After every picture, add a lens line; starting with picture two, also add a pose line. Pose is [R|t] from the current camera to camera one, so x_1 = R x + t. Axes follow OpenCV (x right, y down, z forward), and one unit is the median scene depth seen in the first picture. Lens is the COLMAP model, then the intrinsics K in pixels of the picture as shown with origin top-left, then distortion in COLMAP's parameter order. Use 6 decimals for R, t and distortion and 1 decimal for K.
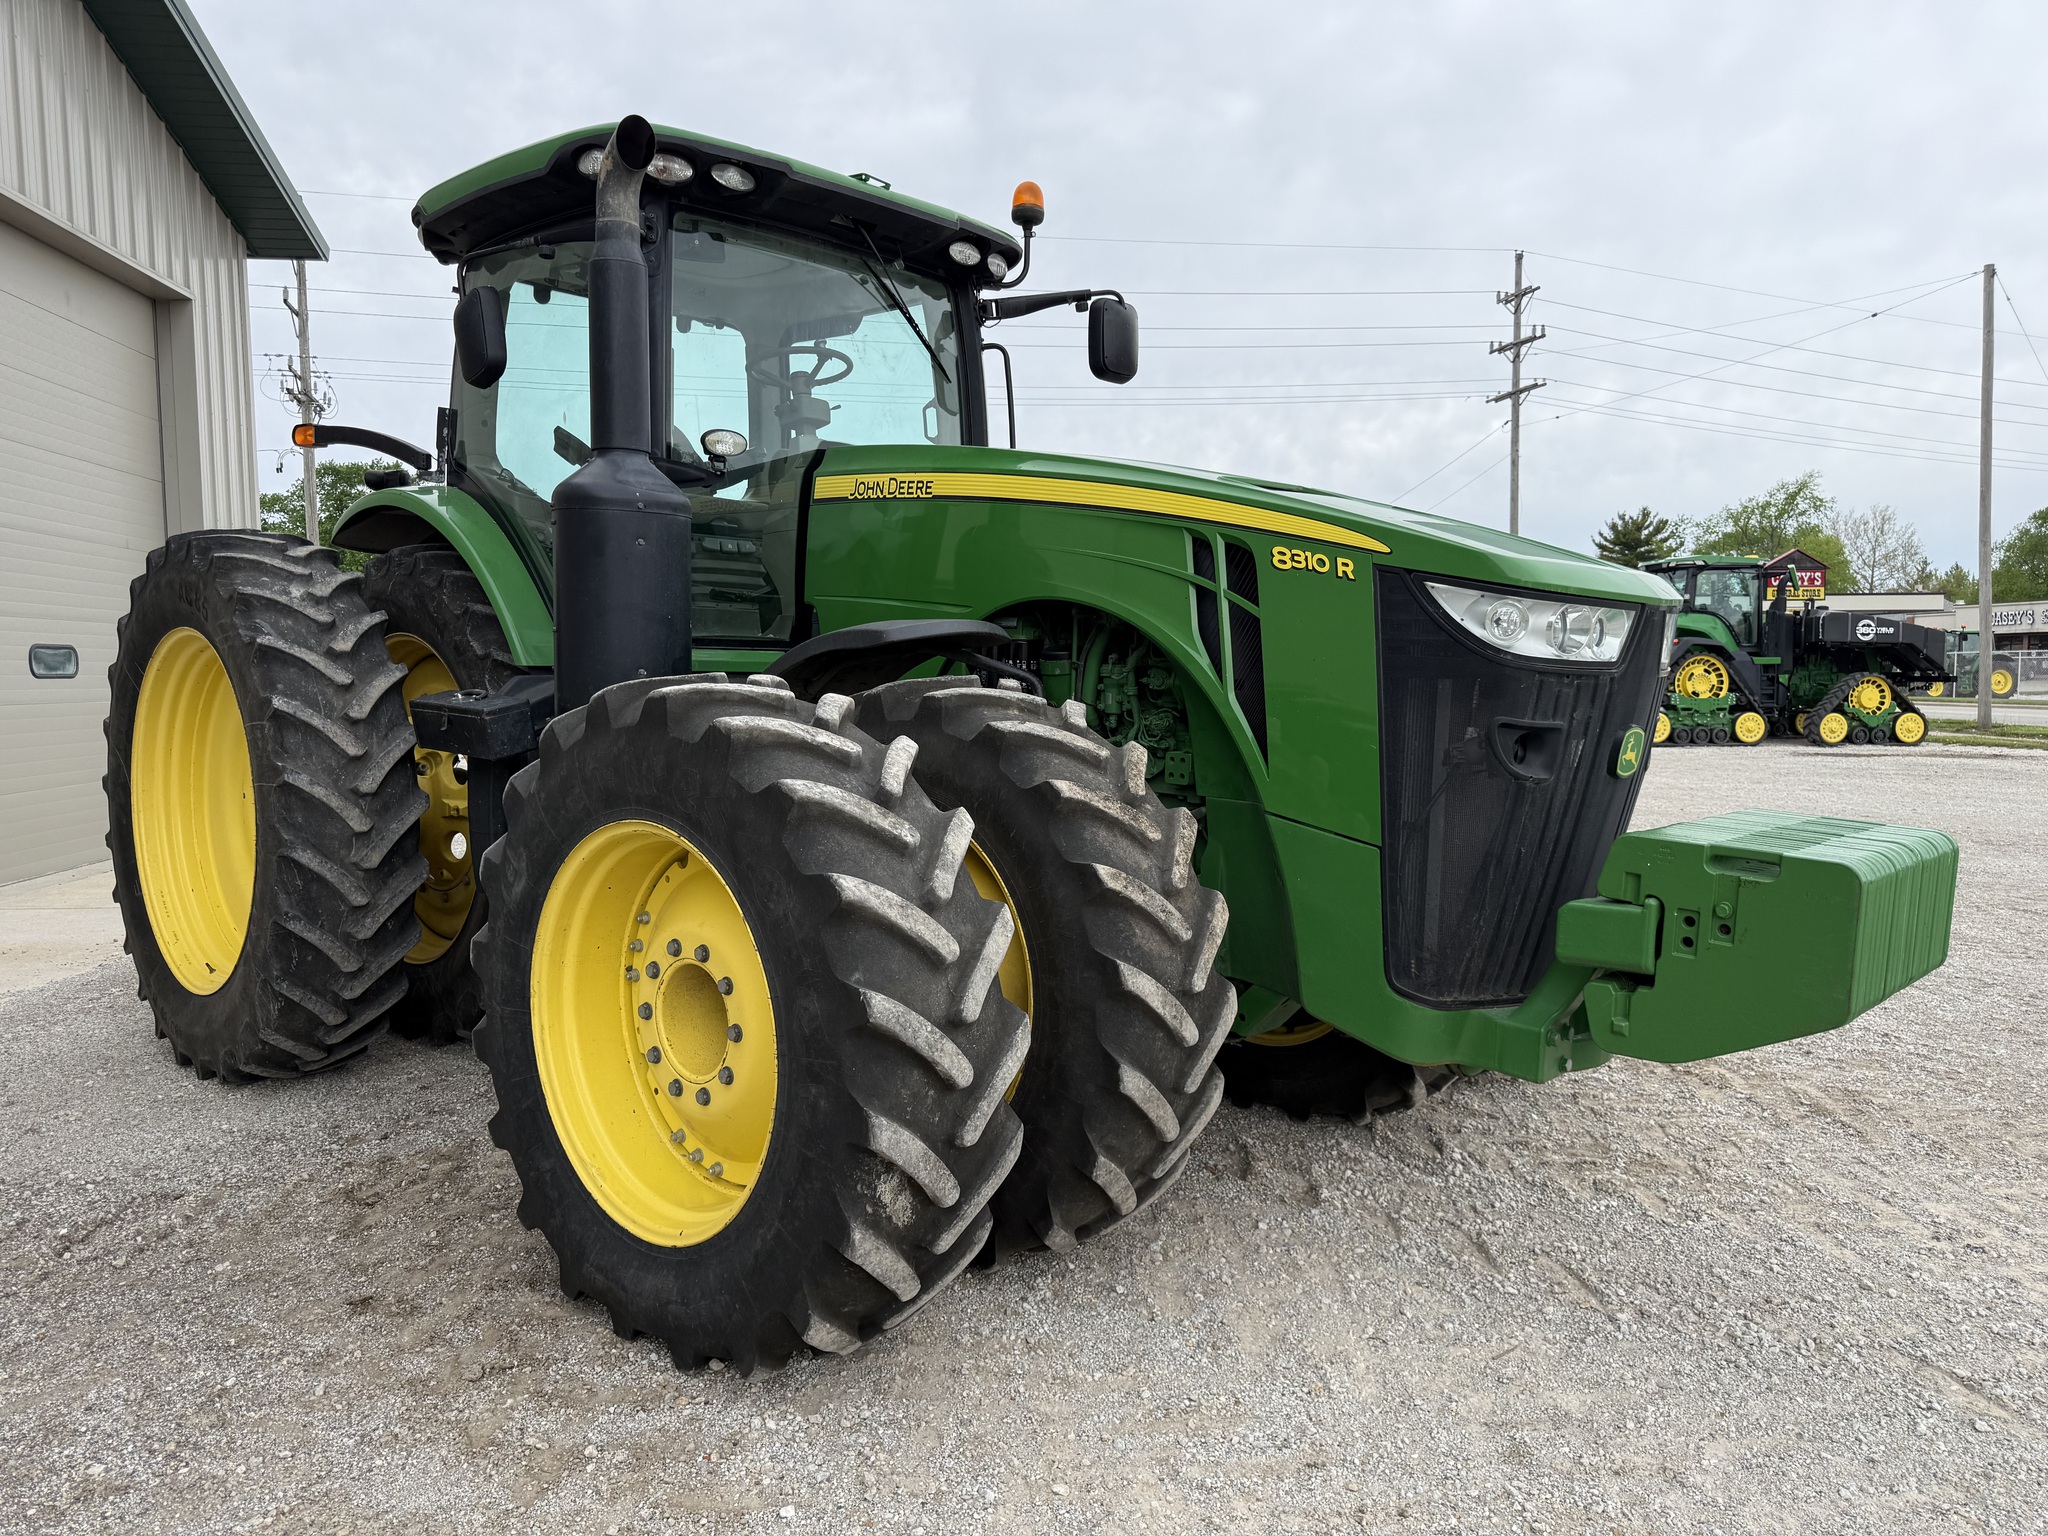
lens RADIAL K [[1417.9, 0, 1024.0], [0, 1417.9, 768.0], [0, 0, 1]] dist [0.063706, -0.149028]
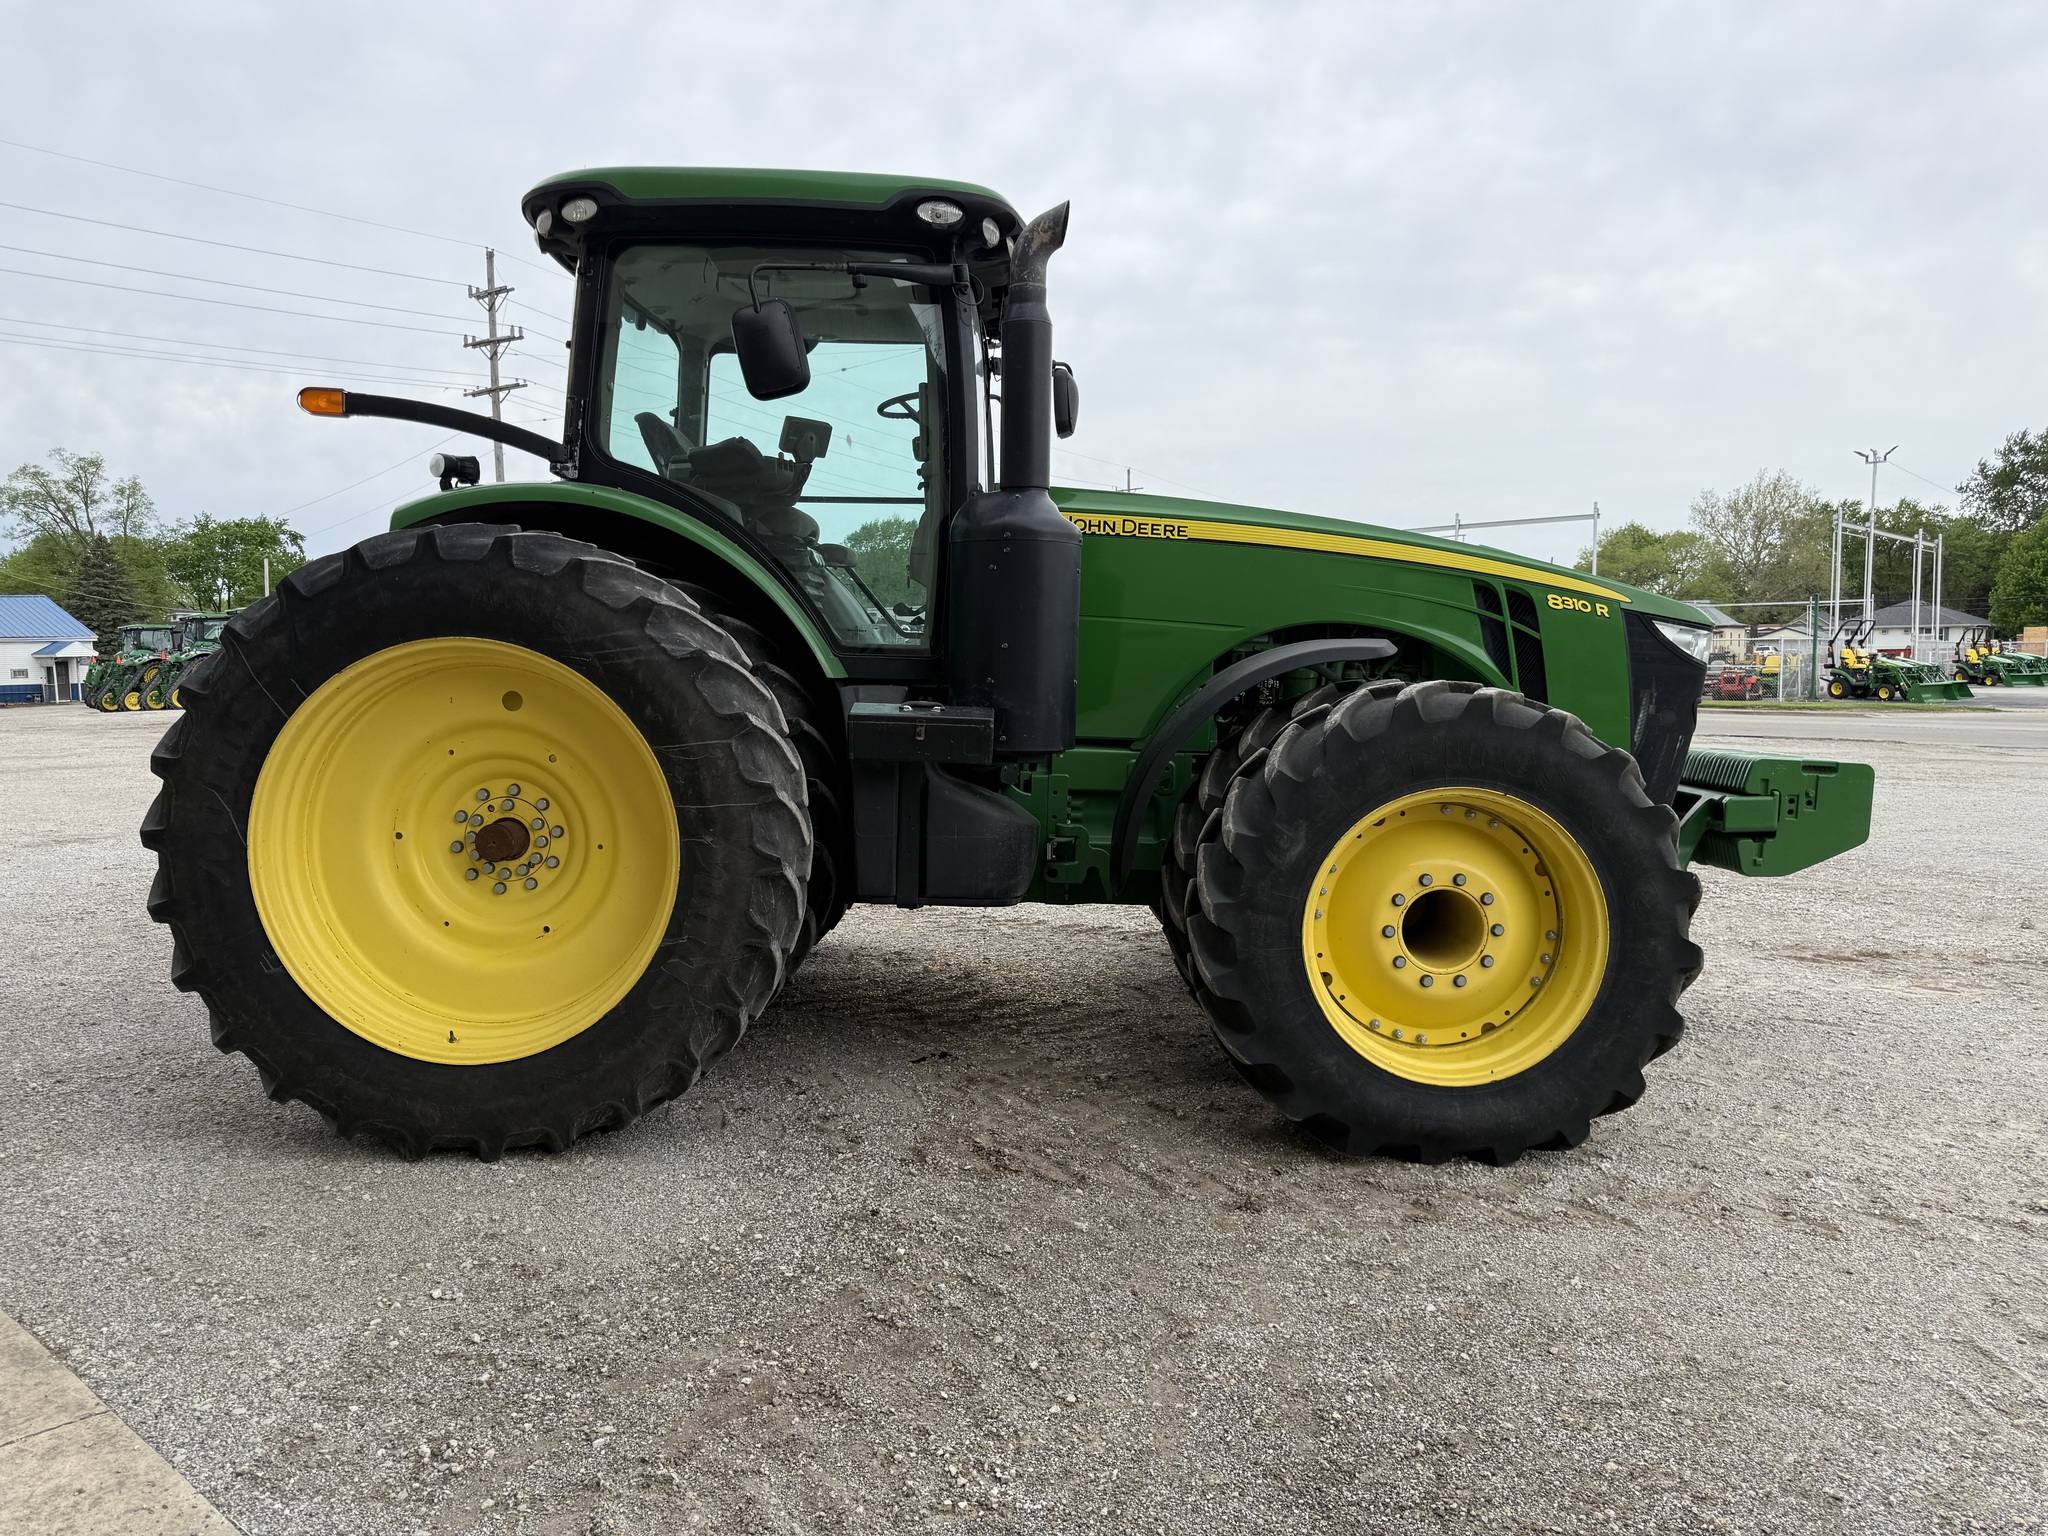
lens RADIAL K [[1392.9, 0, 1024.0], [0, 1392.9, 768.0], [0, 0, 1]] dist [0.053270, -0.052893]
pose [[0.752478, -0.058878, 0.655980, -1.279265], [0.055018, 0.998134, 0.026478, -0.035960], [-0.656316, 0.016167, 0.754313, 0.205706]]
